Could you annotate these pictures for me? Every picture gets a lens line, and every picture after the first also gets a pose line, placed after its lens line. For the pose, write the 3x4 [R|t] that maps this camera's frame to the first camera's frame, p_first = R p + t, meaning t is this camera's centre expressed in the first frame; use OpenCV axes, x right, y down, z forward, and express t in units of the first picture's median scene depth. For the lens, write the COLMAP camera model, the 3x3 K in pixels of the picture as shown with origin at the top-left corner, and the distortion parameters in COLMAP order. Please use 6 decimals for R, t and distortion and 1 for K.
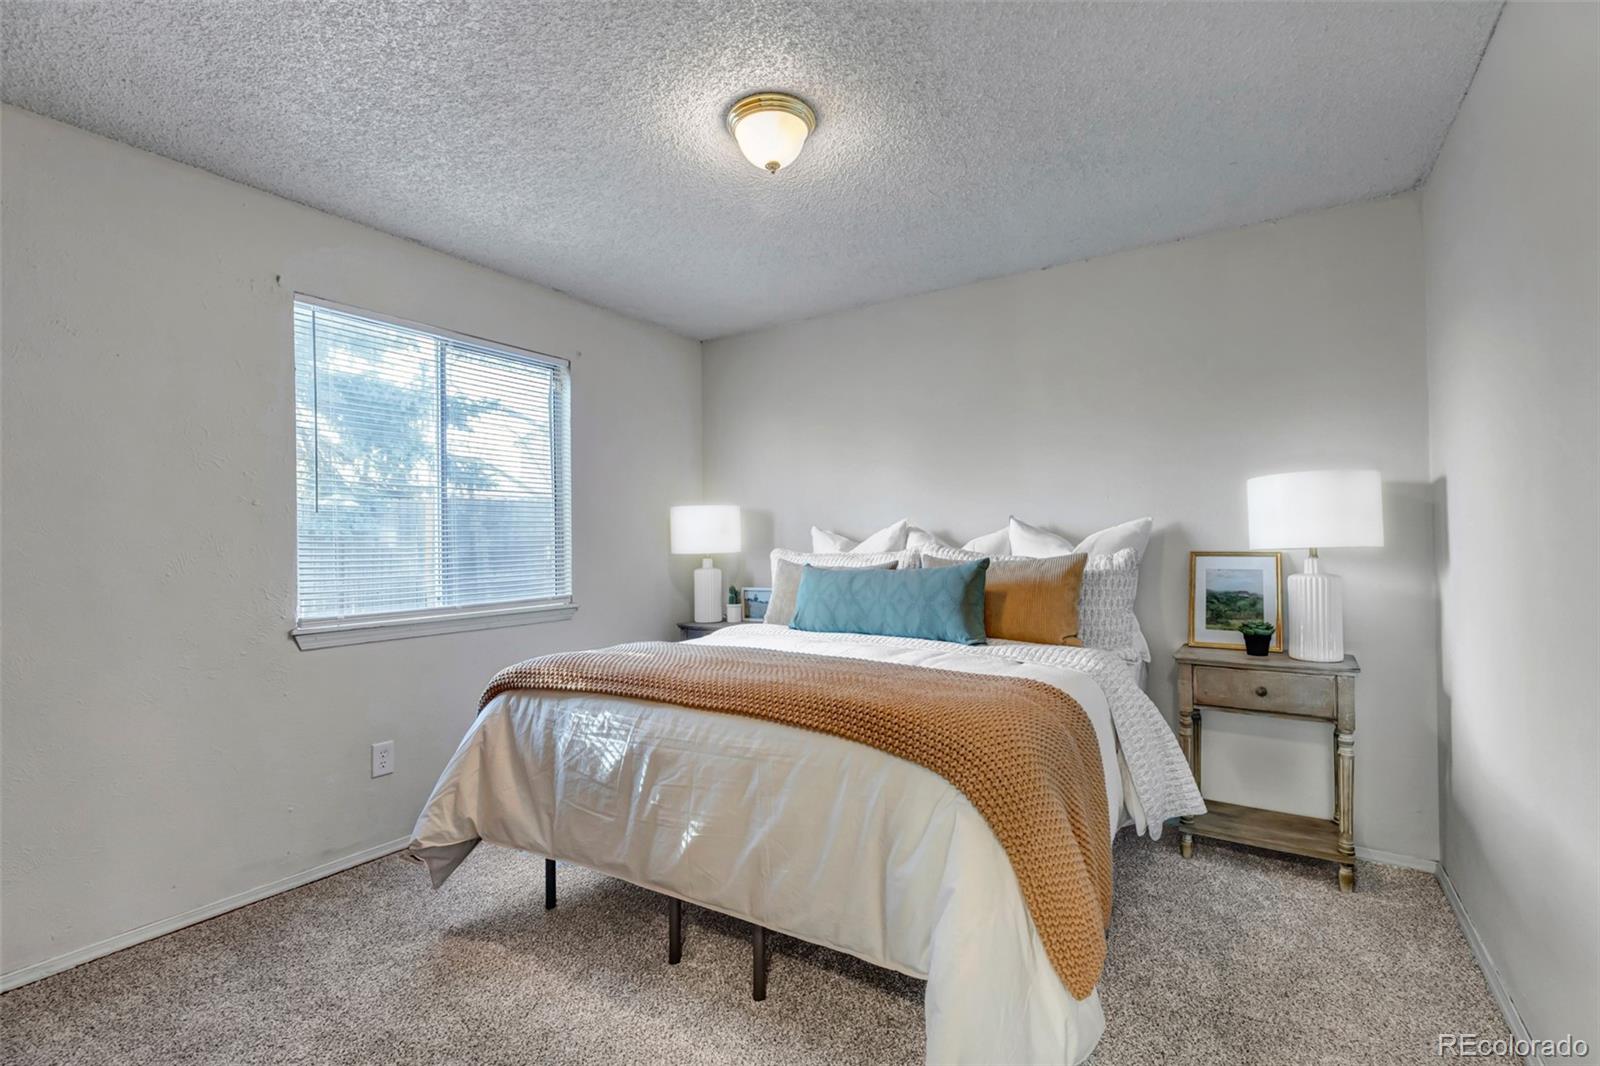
lens RADIAL K [[730.4, 0, 801.5], [0, 730.4, 537.5], [0, 0, 1]] dist [0.002355, 0.000656]
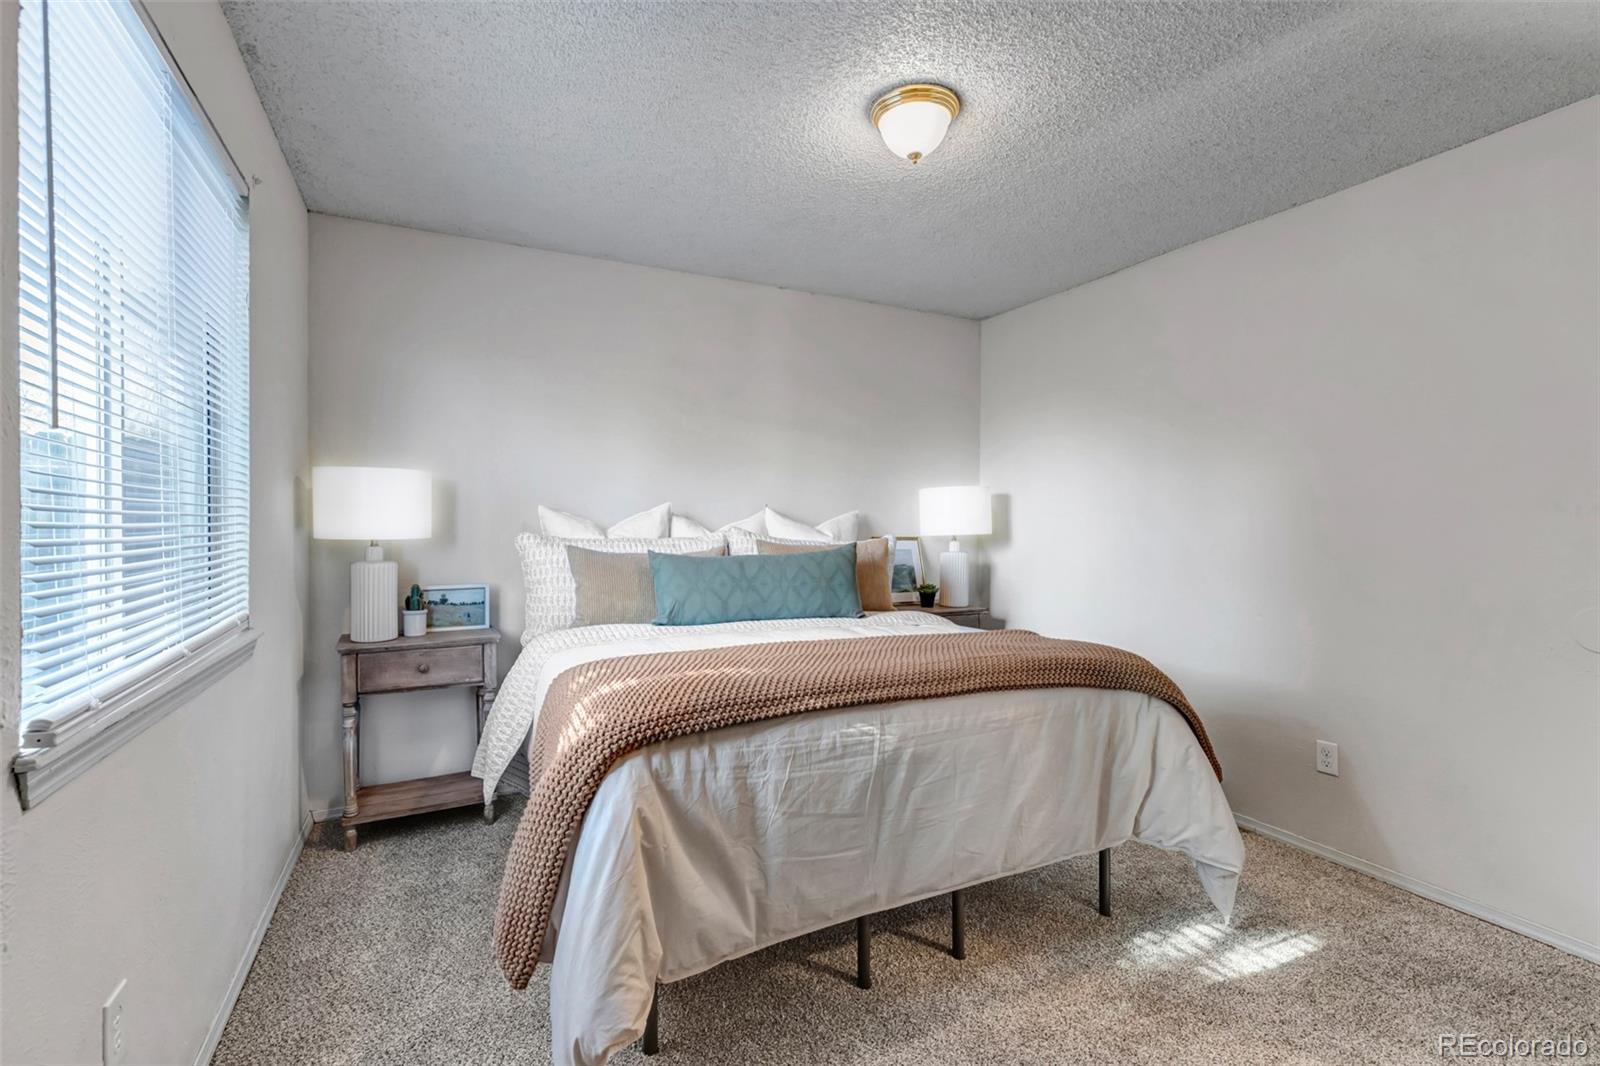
lens RADIAL K [[730.4, 0, 799.3], [0, 730.4, 534.1], [0, 0, 1]] dist [0.002355, 0.000656]
pose [[0.513426, 0.002881, 0.858129, -0.792238], [-0.017162, 0.999829, 0.006912, 0.008165], [-0.857962, -0.018276, 0.513388, 0.482692]]
